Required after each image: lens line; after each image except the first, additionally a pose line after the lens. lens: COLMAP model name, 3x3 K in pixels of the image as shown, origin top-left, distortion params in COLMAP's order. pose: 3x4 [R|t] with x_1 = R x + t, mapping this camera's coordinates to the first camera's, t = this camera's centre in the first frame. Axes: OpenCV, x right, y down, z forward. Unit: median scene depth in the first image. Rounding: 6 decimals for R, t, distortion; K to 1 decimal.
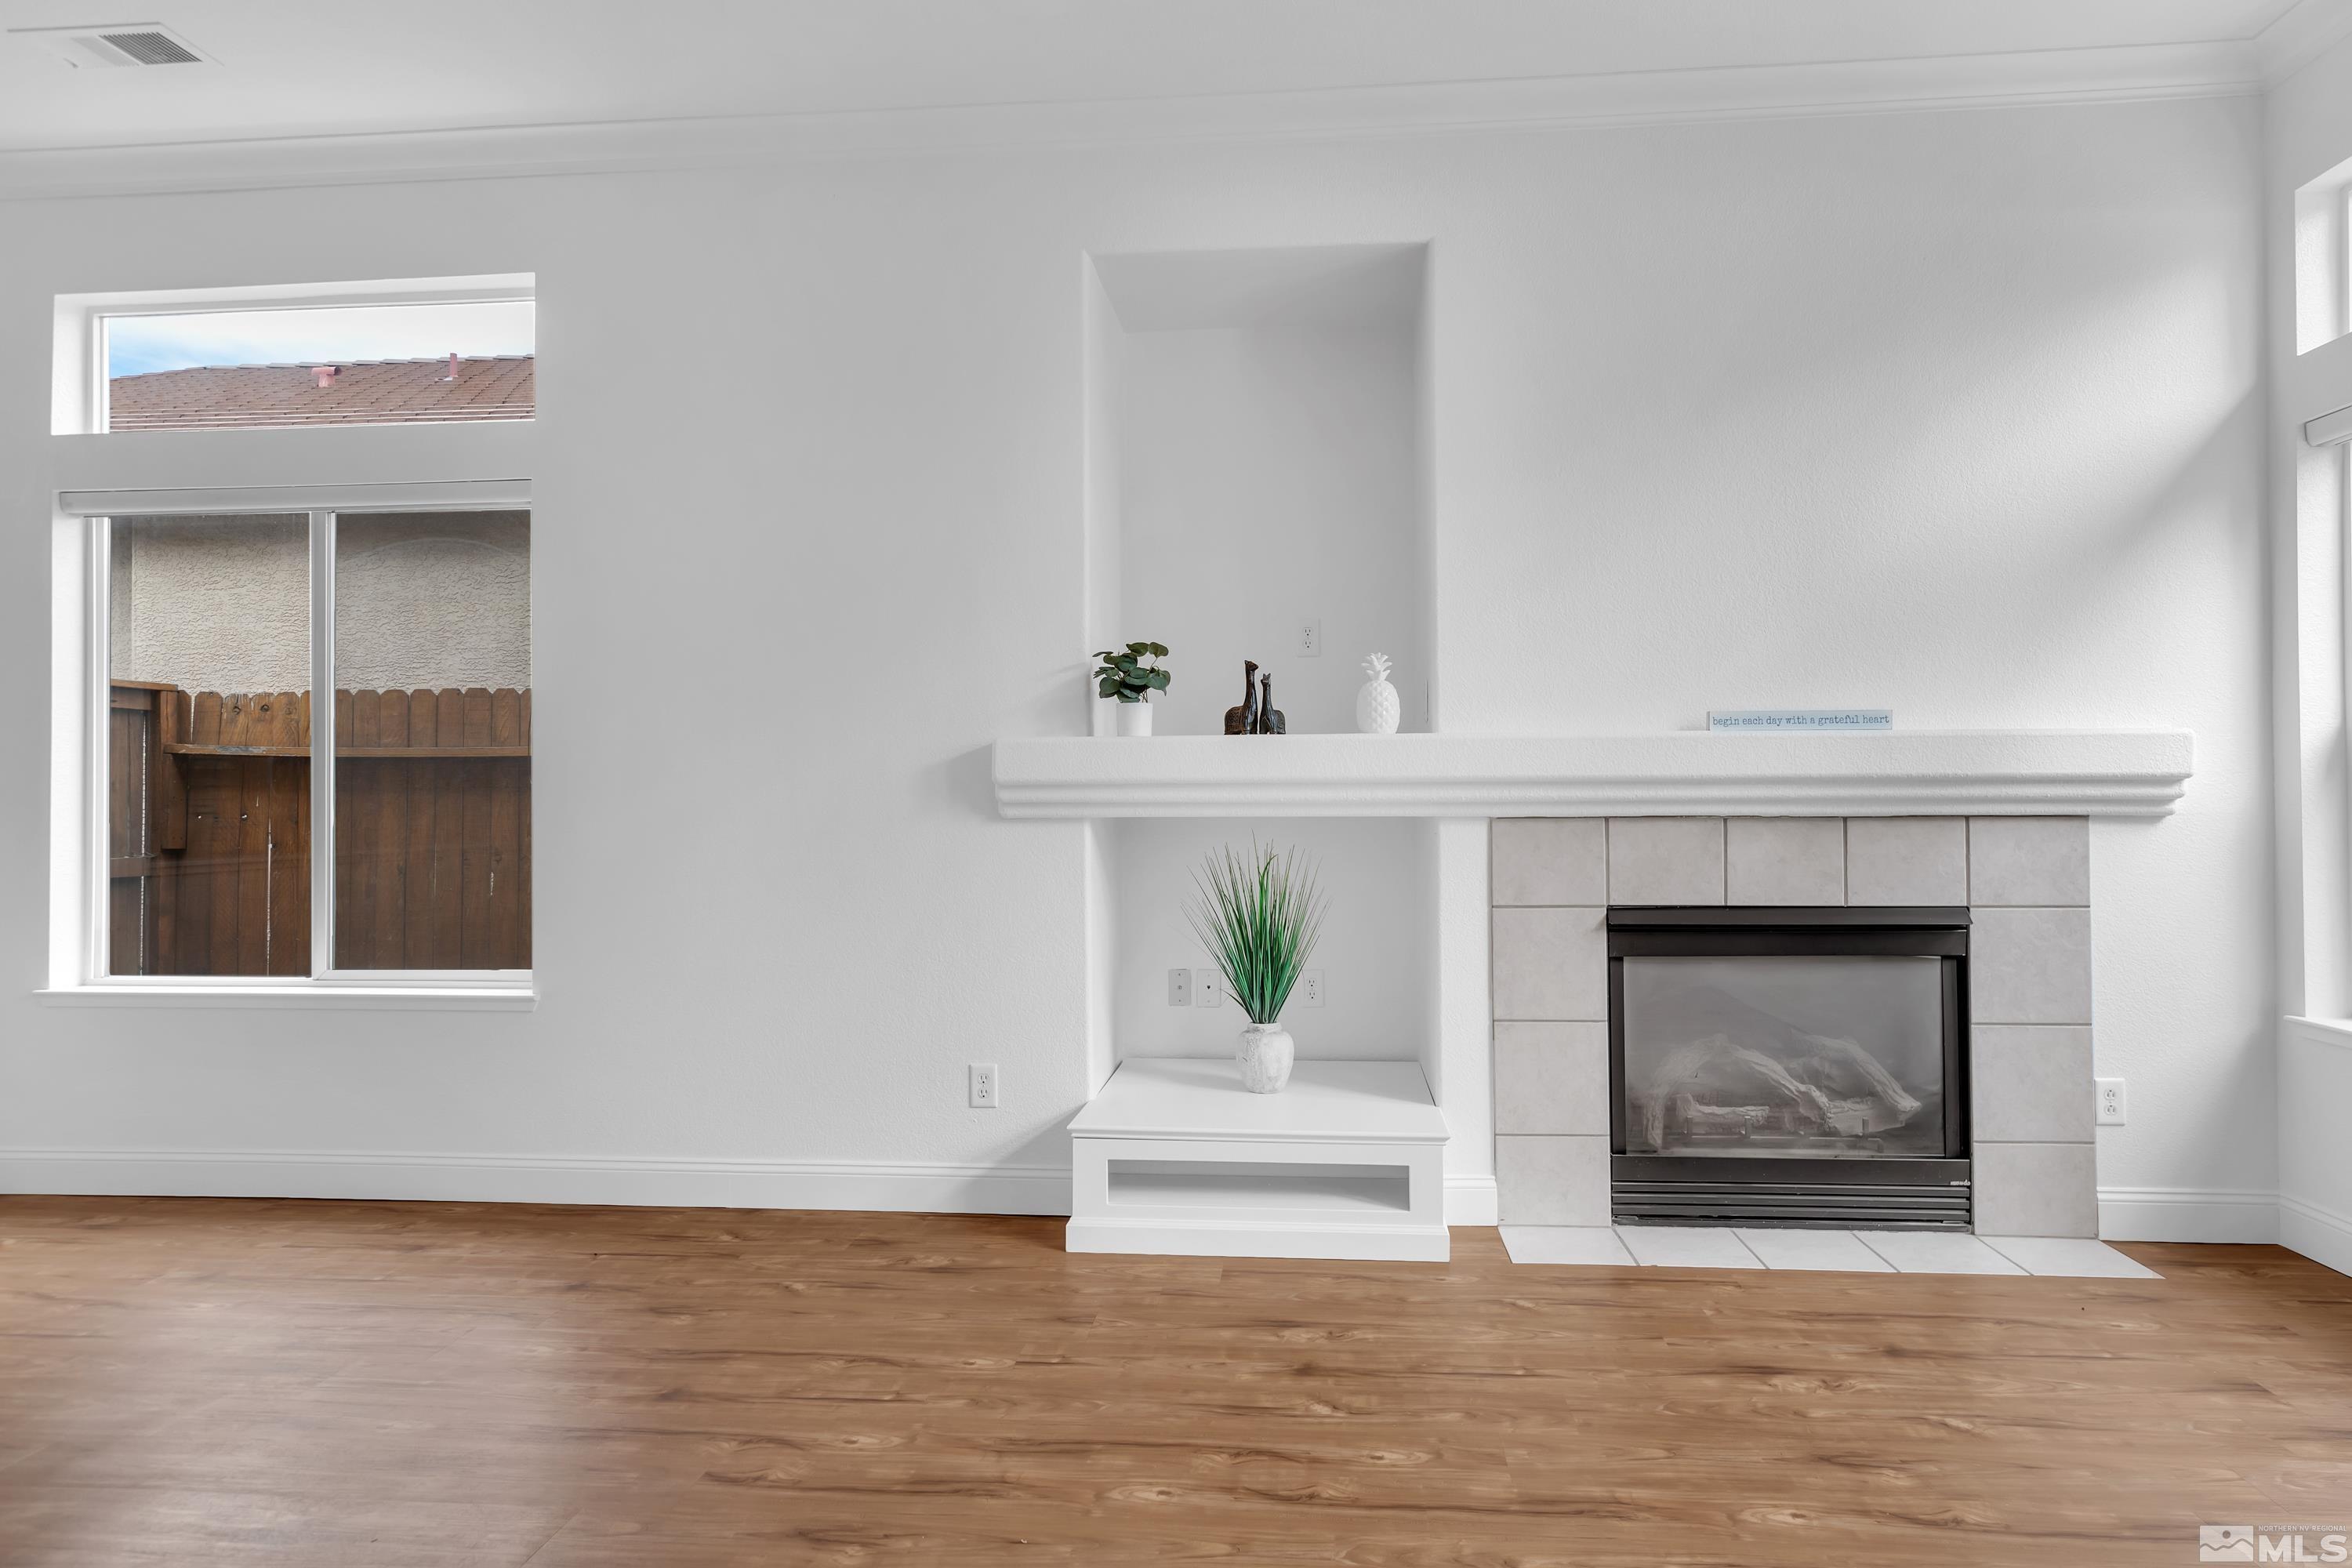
lens RADIAL K [[1386.9, 0, 1184.3], [0, 1386.9, 788.1], [0, 0, 1]] dist [0.003473, 0.000536]
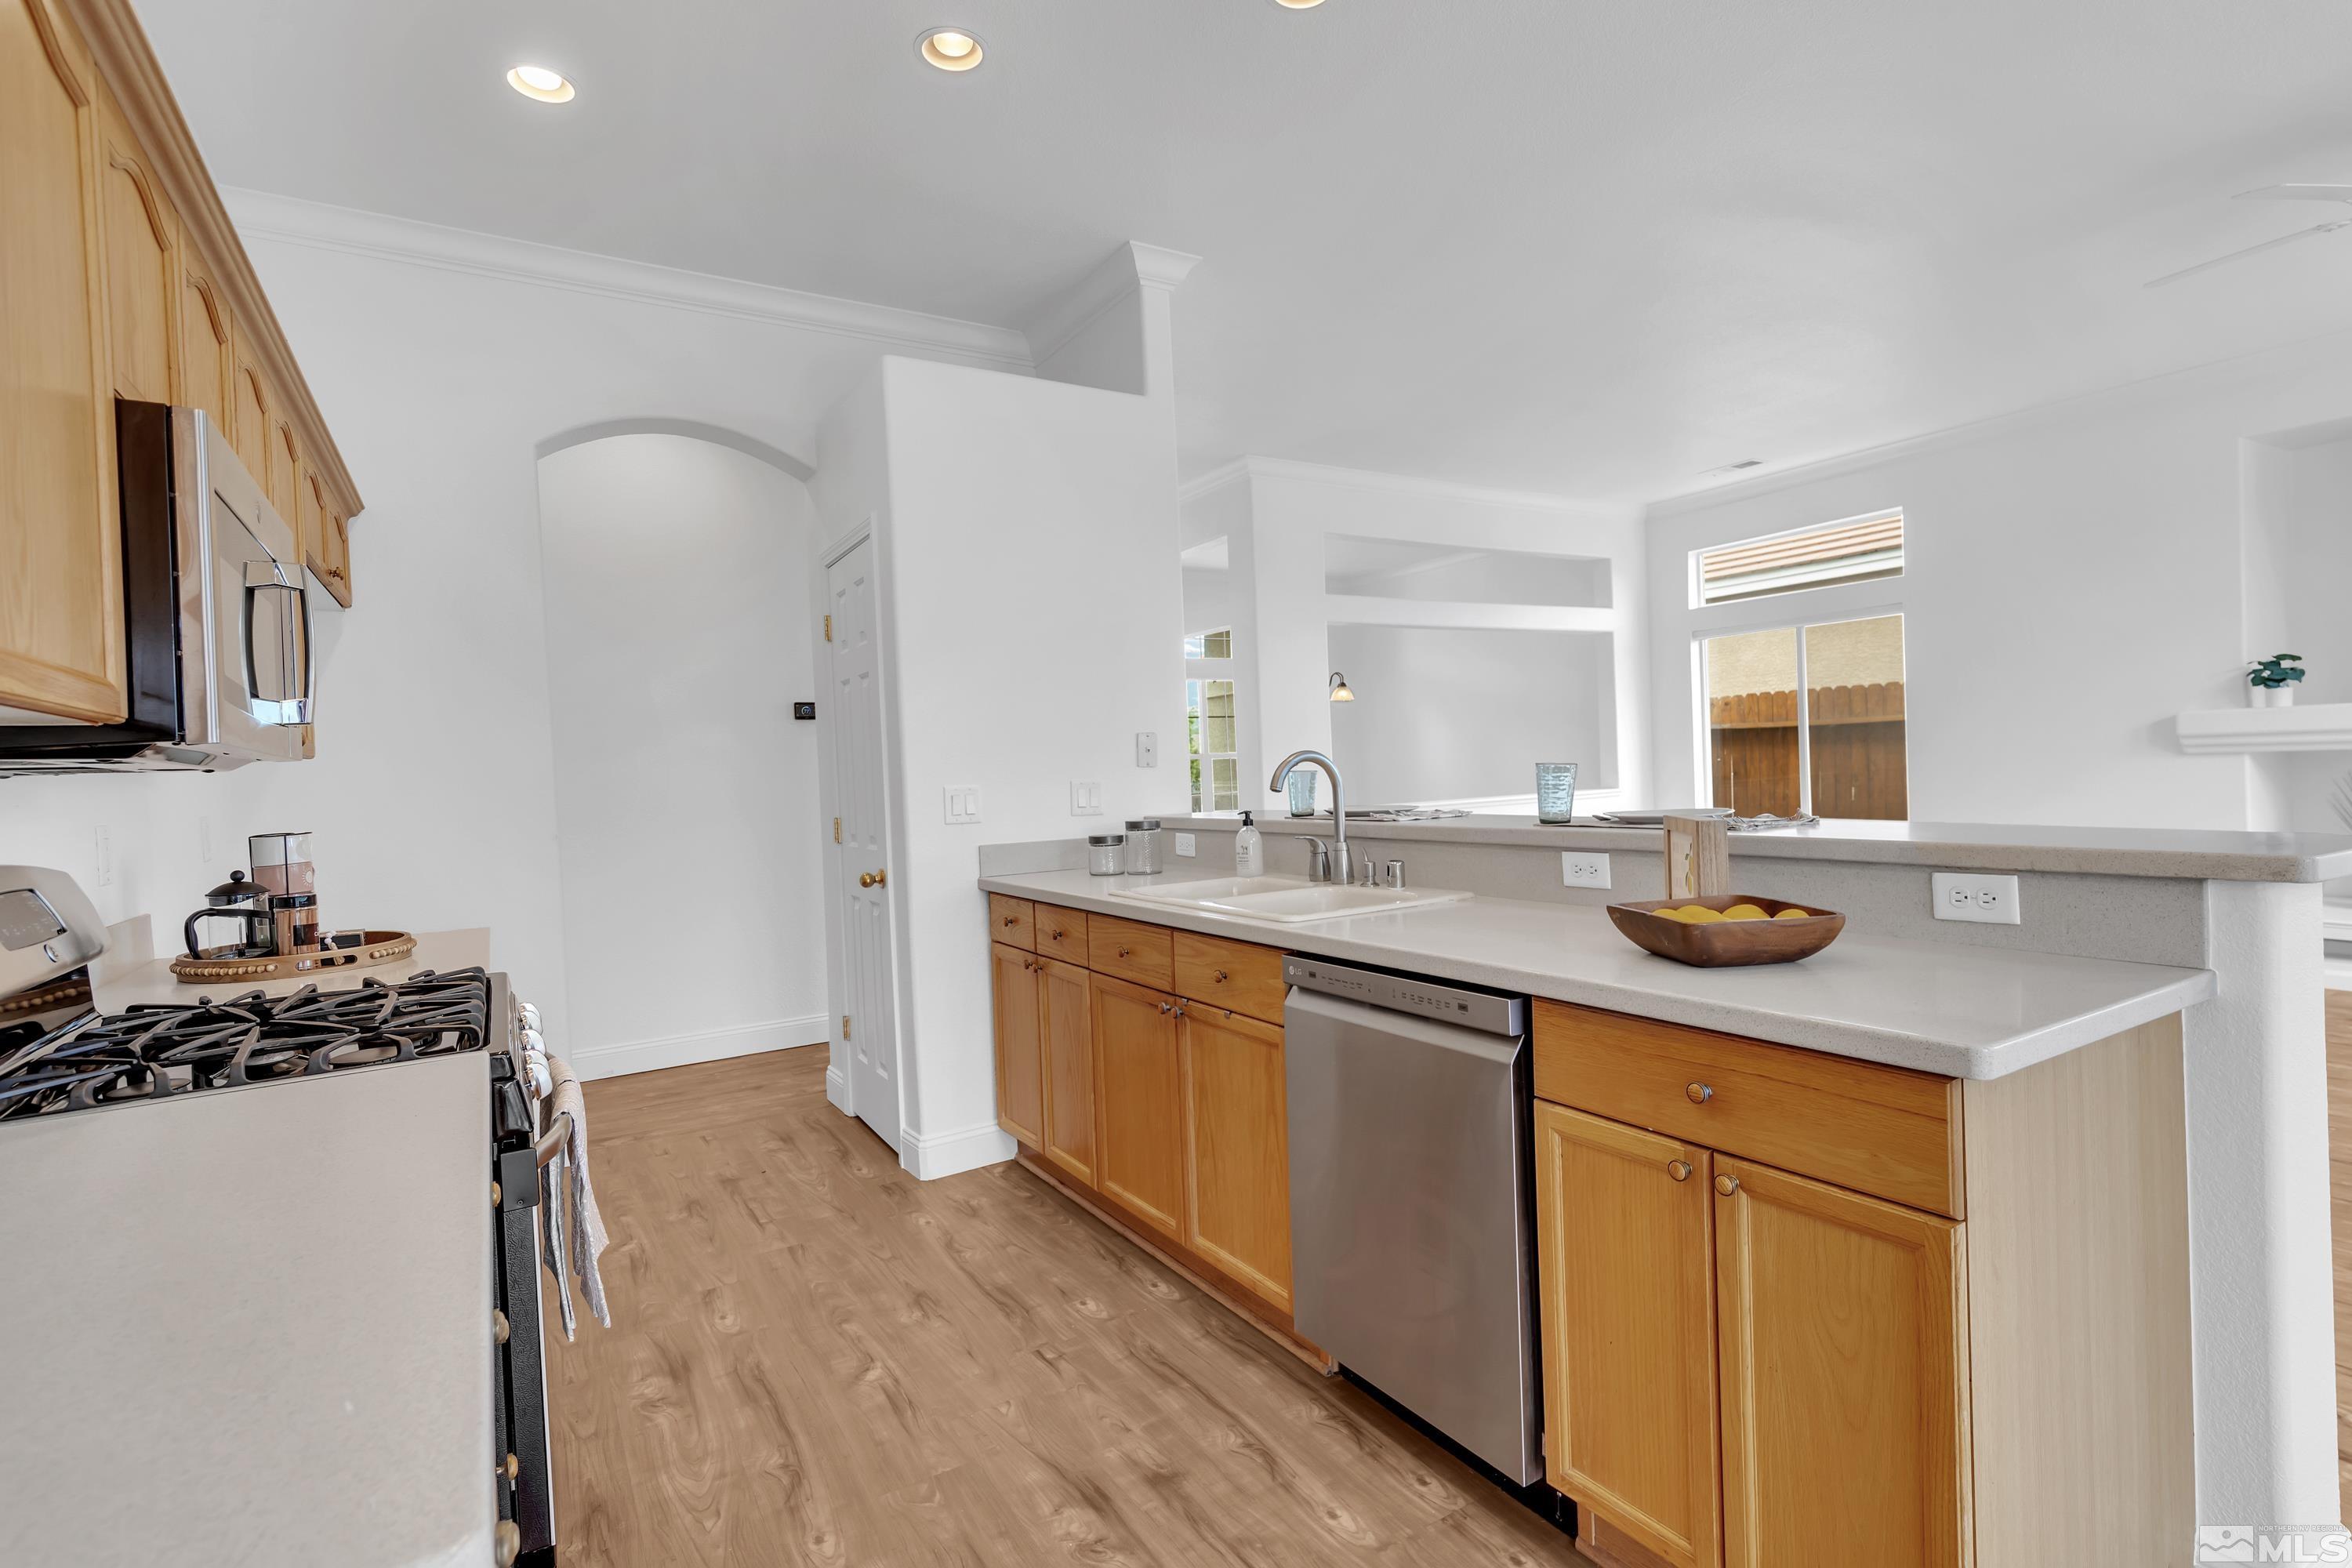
lens RADIAL K [[1124.9, 0, 1183.7], [0, 1124.9, 801.8], [0, 0, 1]] dist [-0.001603, -0.000608]
pose [[0.589846, 0.008740, -0.807468, 0.305046], [0.047283, 0.997852, 0.045340, -0.047613], [0.806130, -0.064924, 0.588166, -1.016861]]
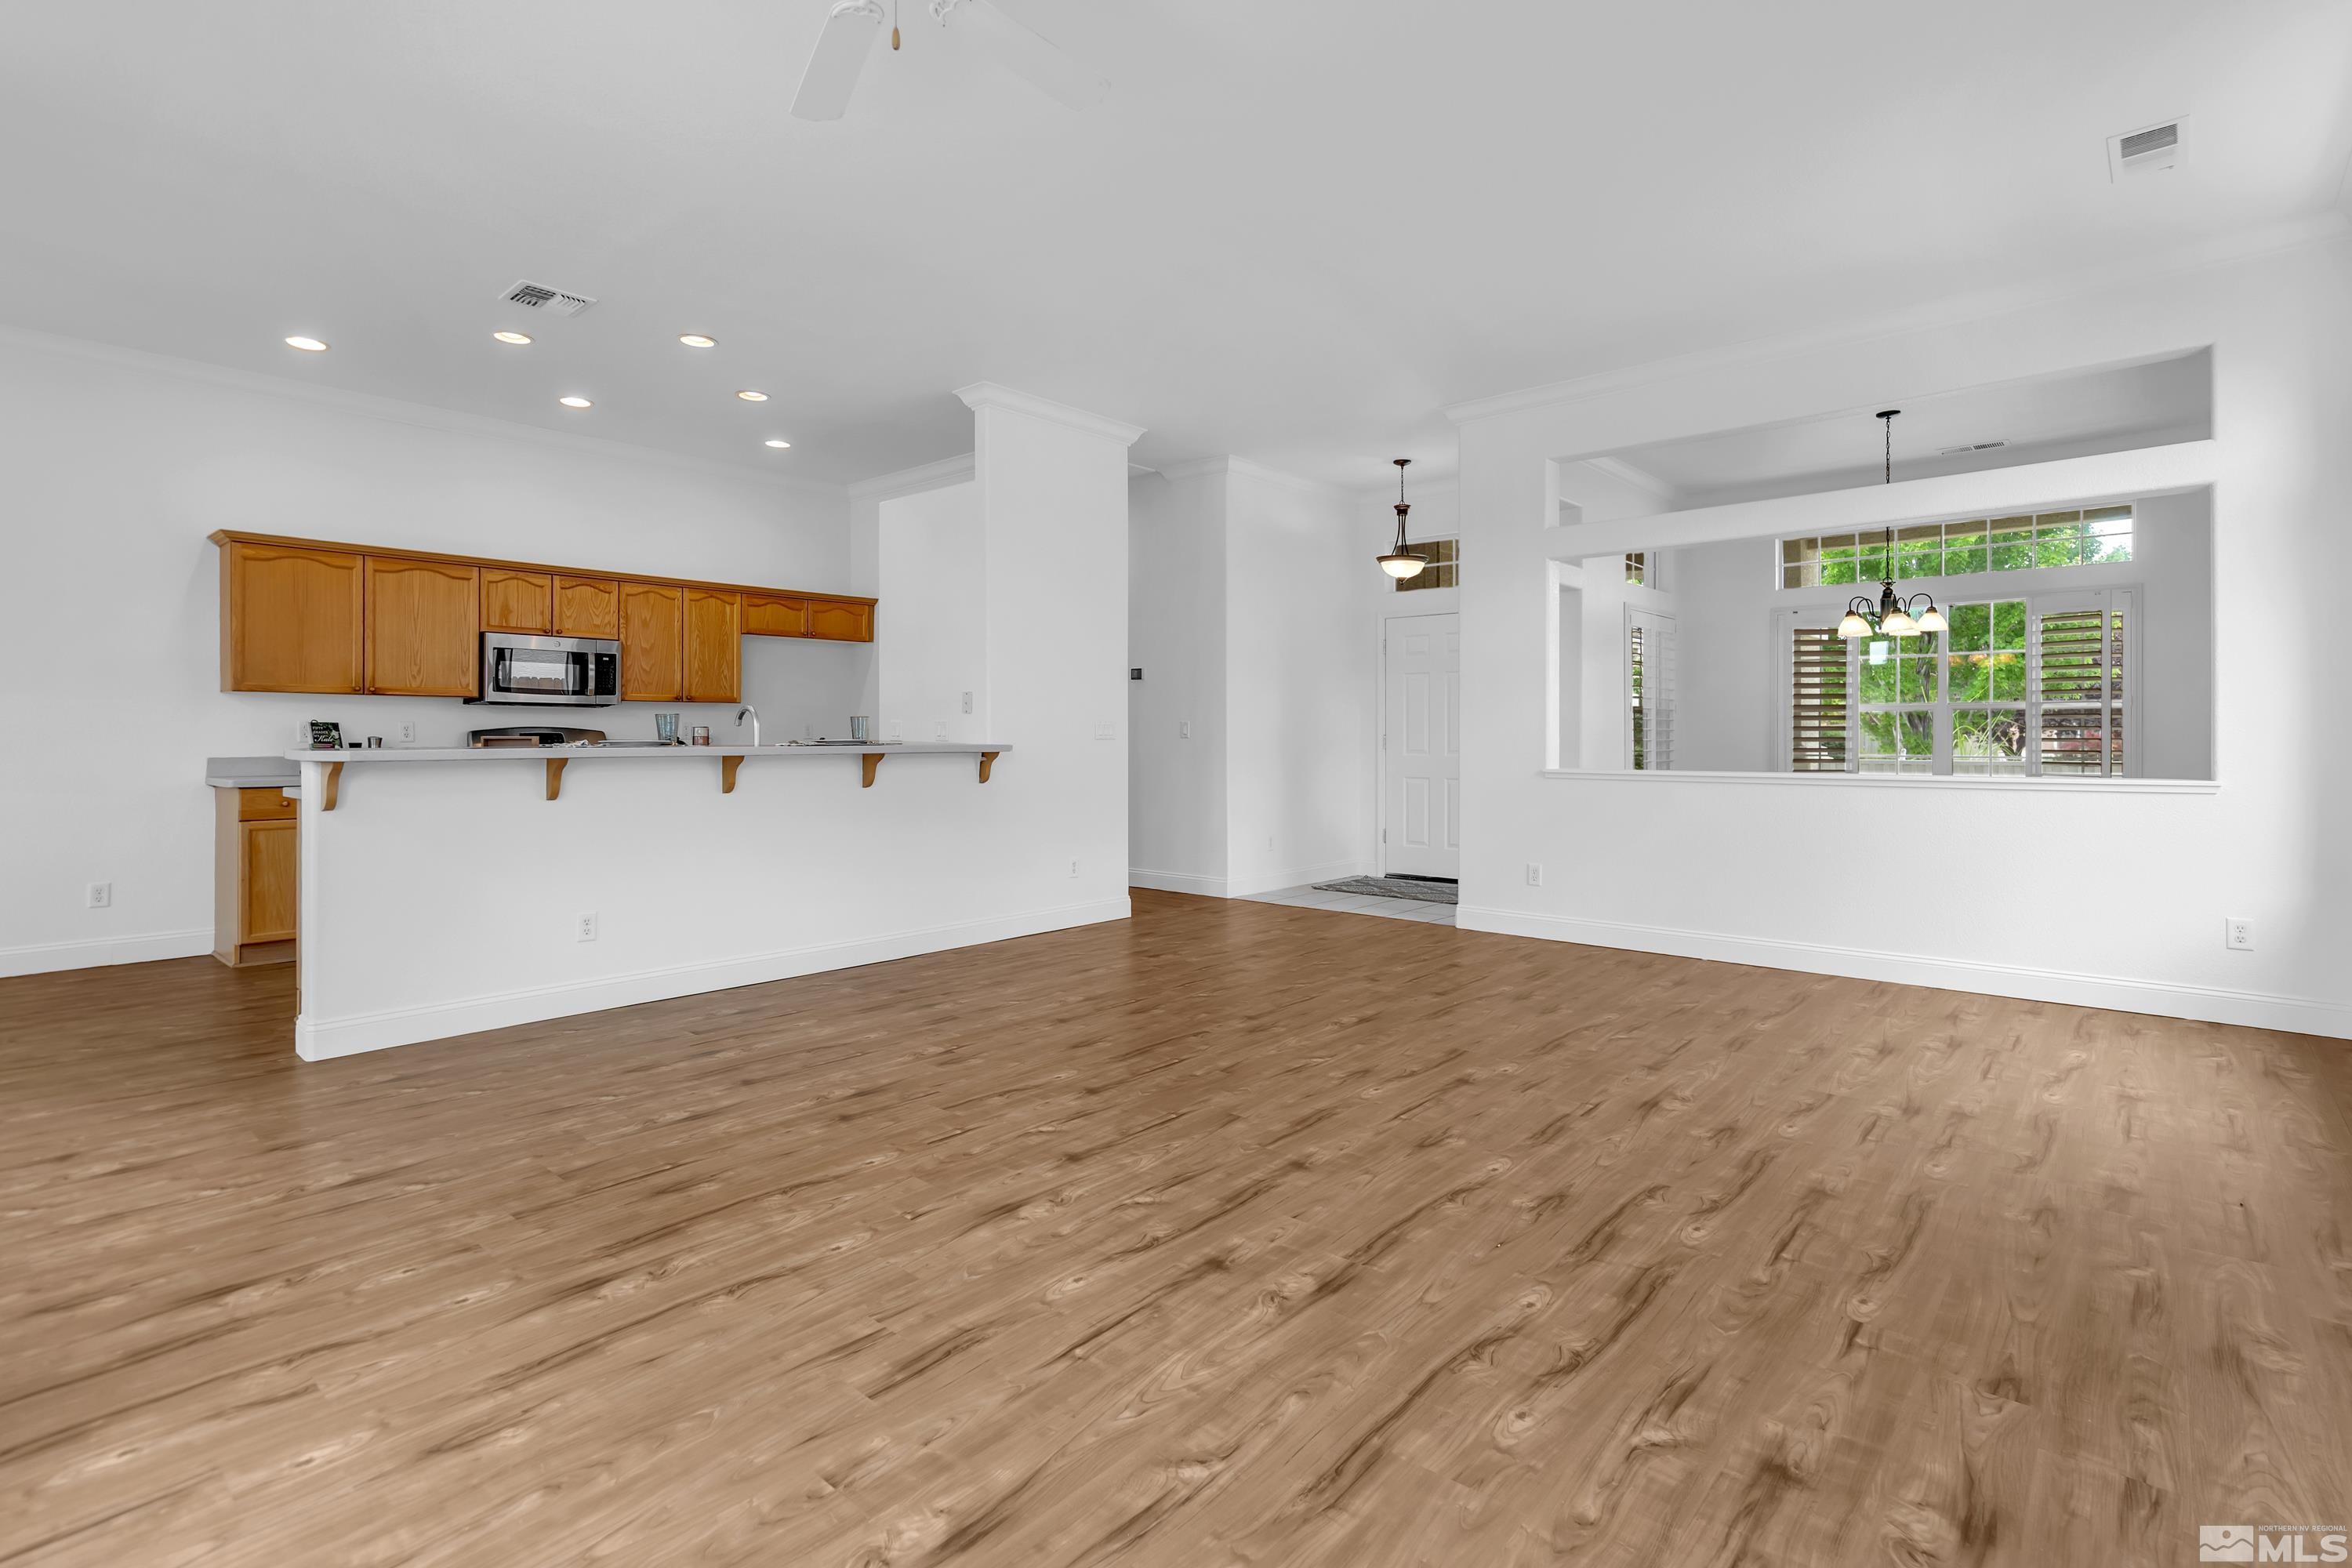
lens RADIAL K [[1104.5, 0, 1178.9], [0, 1104.5, 736.8], [0, 0, 1]] dist [0.002788, -0.000632]
pose [[-0.595370, 0.006085, -0.803429, 0.576264], [0.013211, 0.999910, -0.002217, 0.008869], [0.803343, -0.011934, -0.595397, 0.823440]]
